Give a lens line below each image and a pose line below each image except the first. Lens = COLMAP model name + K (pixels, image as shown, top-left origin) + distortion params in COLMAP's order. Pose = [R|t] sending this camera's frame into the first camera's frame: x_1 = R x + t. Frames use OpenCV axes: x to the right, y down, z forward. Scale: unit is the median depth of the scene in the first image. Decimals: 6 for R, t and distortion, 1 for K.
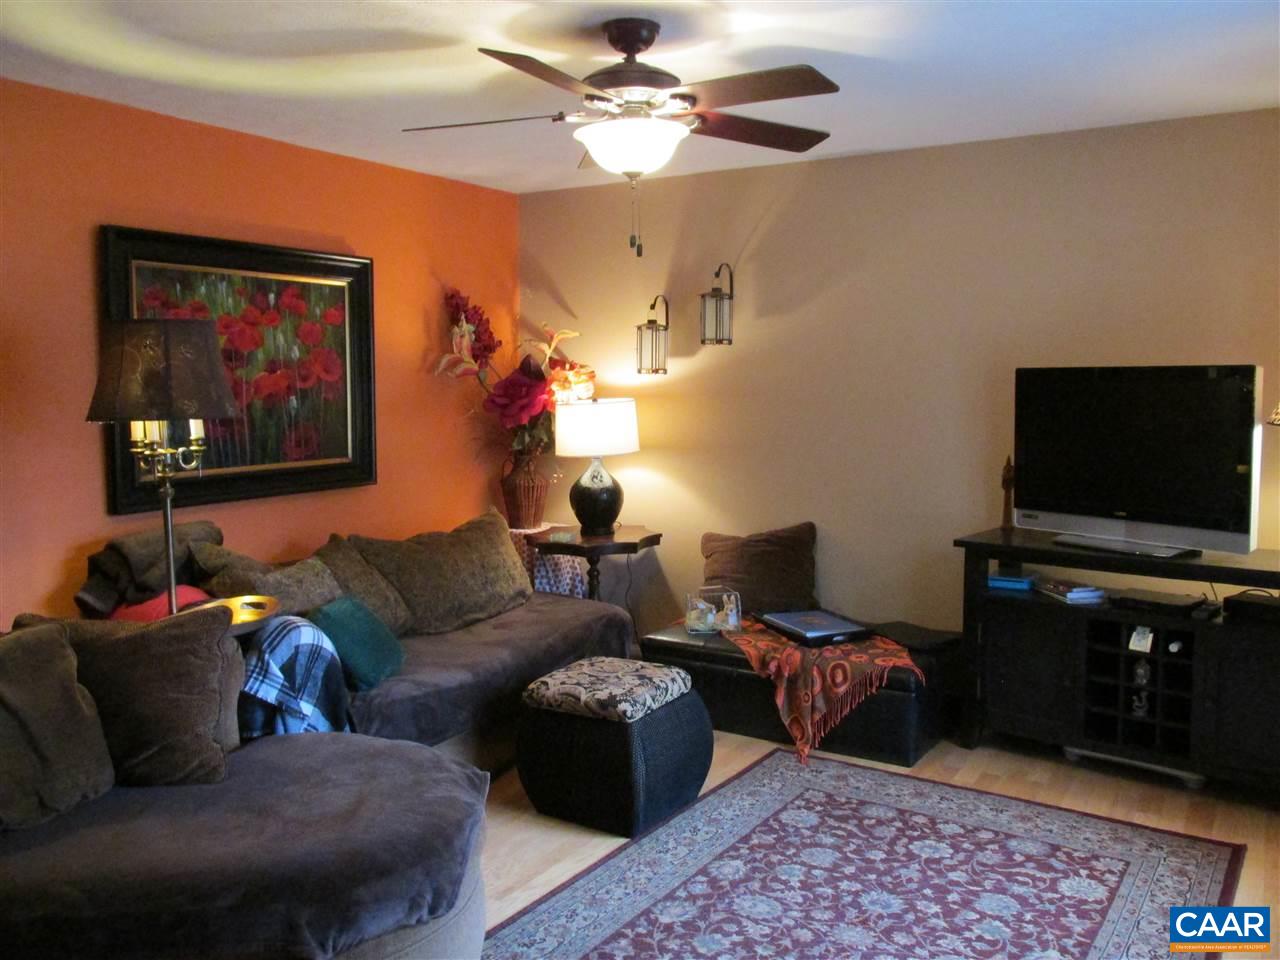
lens RADIAL K [[1087.5, 0, 638.3], [0, 1087.5, 479.7], [0, 0, 1]] dist [-0.044782, -0.000015]
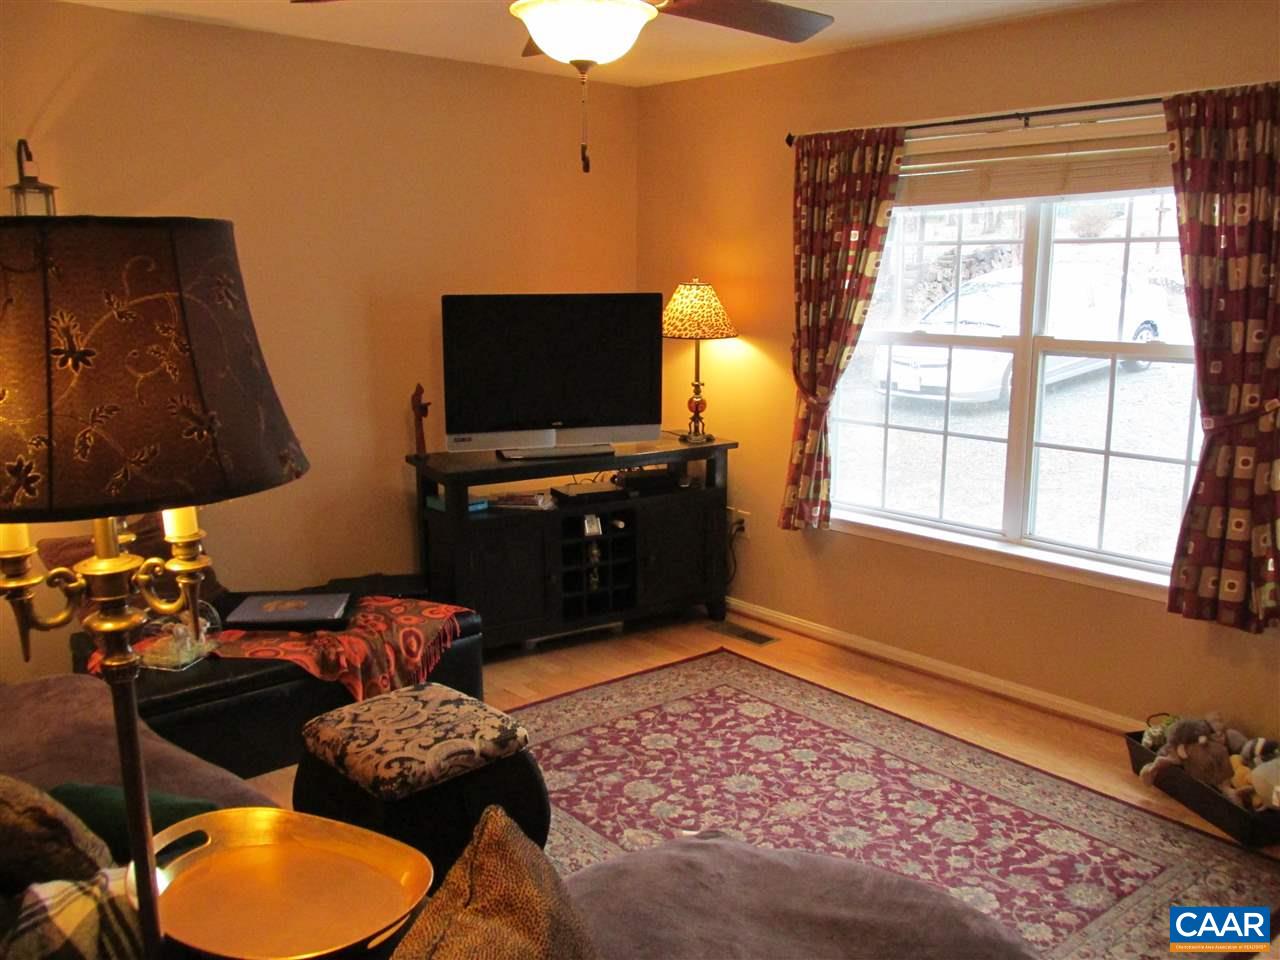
lens RADIAL K [[1087.5, 0, 639.5], [0, 1087.5, 478.5], [0, 0, 1]] dist [-0.044782, -0.000015]
pose [[0.259888, -0.173098, 0.949998, -0.743848], [0.088445, 0.983934, 0.155086, -0.096356], [-0.961580, 0.043718, 0.271022, 0.708661]]
